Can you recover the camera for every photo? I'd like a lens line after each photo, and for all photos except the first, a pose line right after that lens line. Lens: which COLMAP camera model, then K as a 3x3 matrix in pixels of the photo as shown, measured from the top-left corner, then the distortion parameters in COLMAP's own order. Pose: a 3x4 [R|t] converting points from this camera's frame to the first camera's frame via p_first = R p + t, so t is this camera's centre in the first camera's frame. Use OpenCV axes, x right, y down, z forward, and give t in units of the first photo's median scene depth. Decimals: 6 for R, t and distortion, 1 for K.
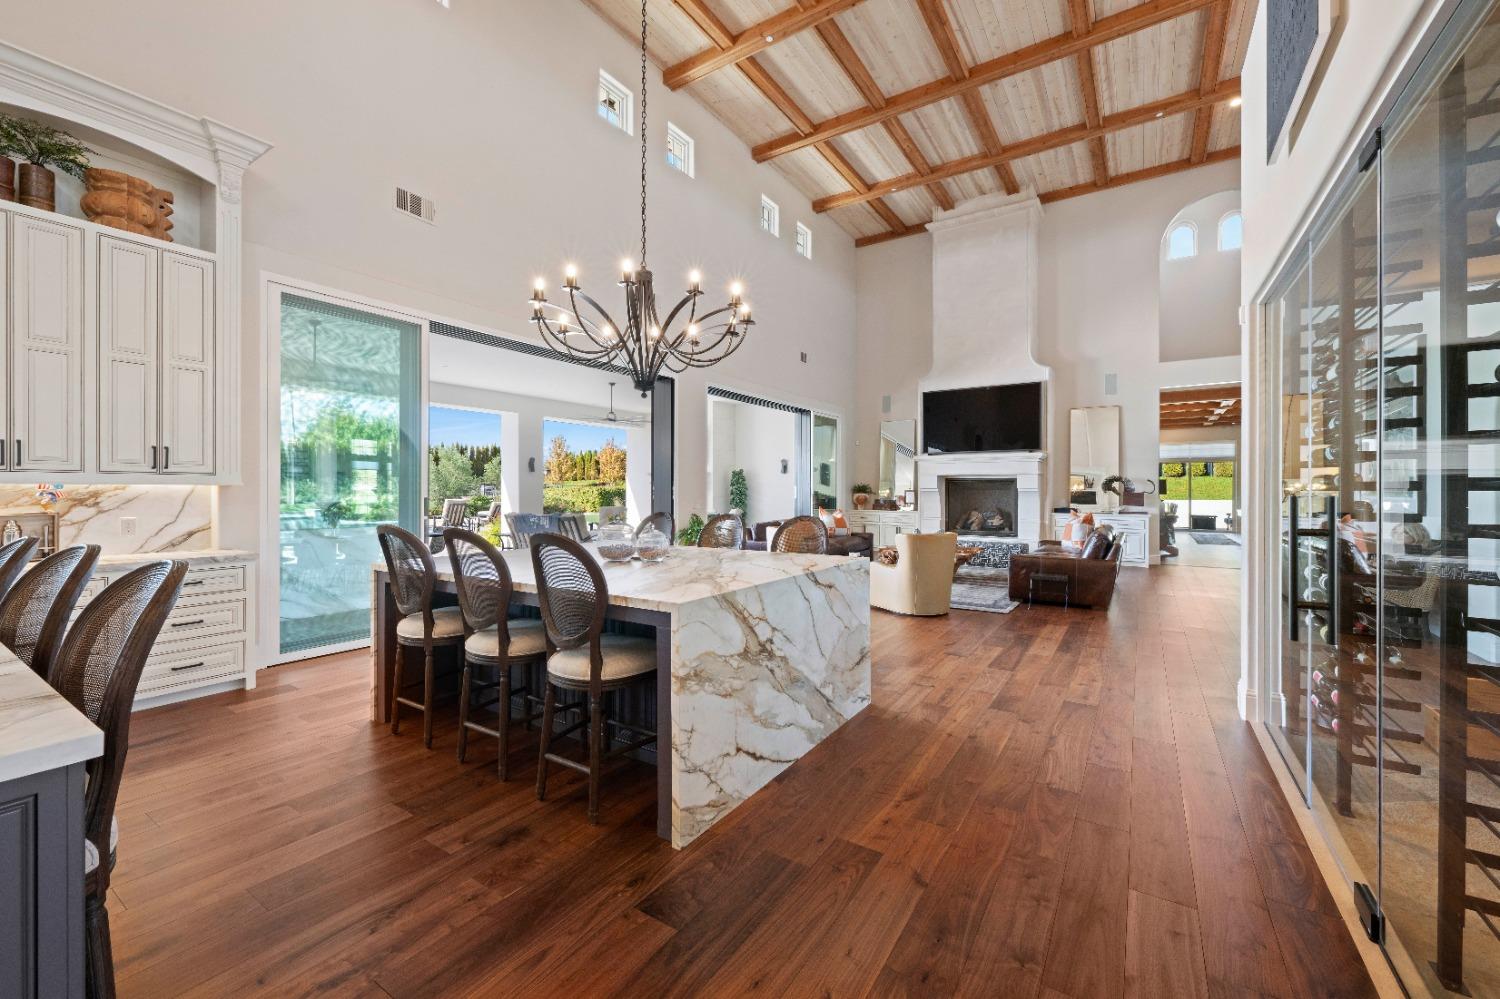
lens RADIAL K [[595.1, 0, 742.7], [0, 595.1, 492.0], [0, 0, 1]] dist [-0.002832, -0.000058]
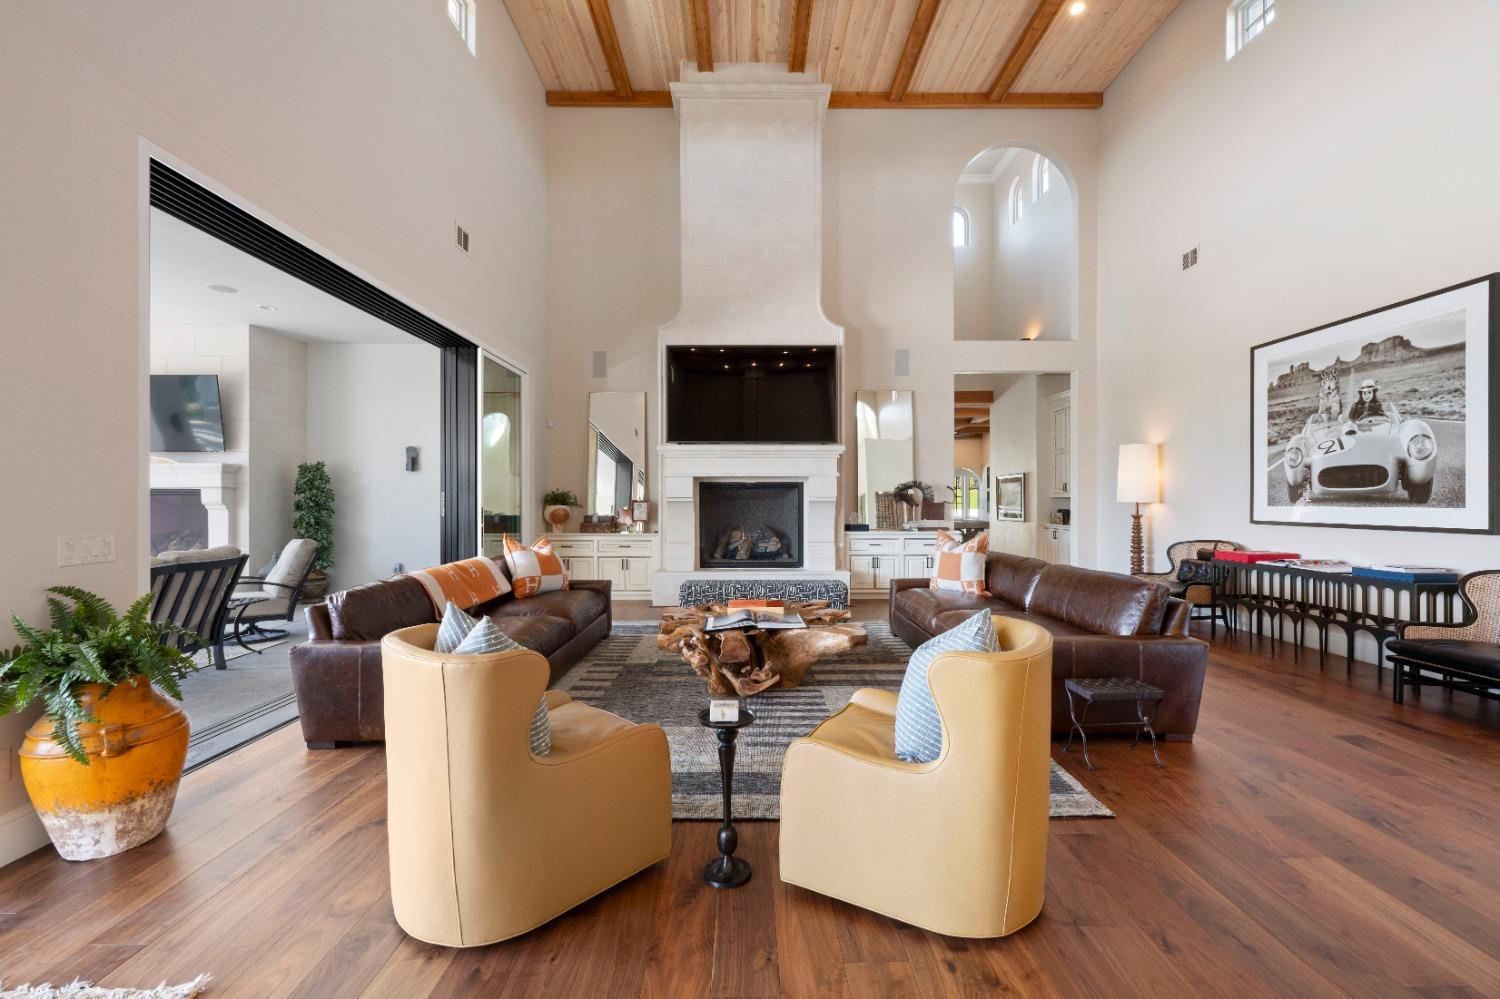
lens RADIAL K [[595.1, 0, 751.1], [0, 595.1, 498.8], [0, 0, 1]] dist [-0.002832, -0.000058]
pose [[0.823081, -0.001603, 0.567921, 0.016831], [0.004241, 0.999985, -0.003324, -0.002336], [-0.567908, 0.005144, 0.823076, 0.444431]]
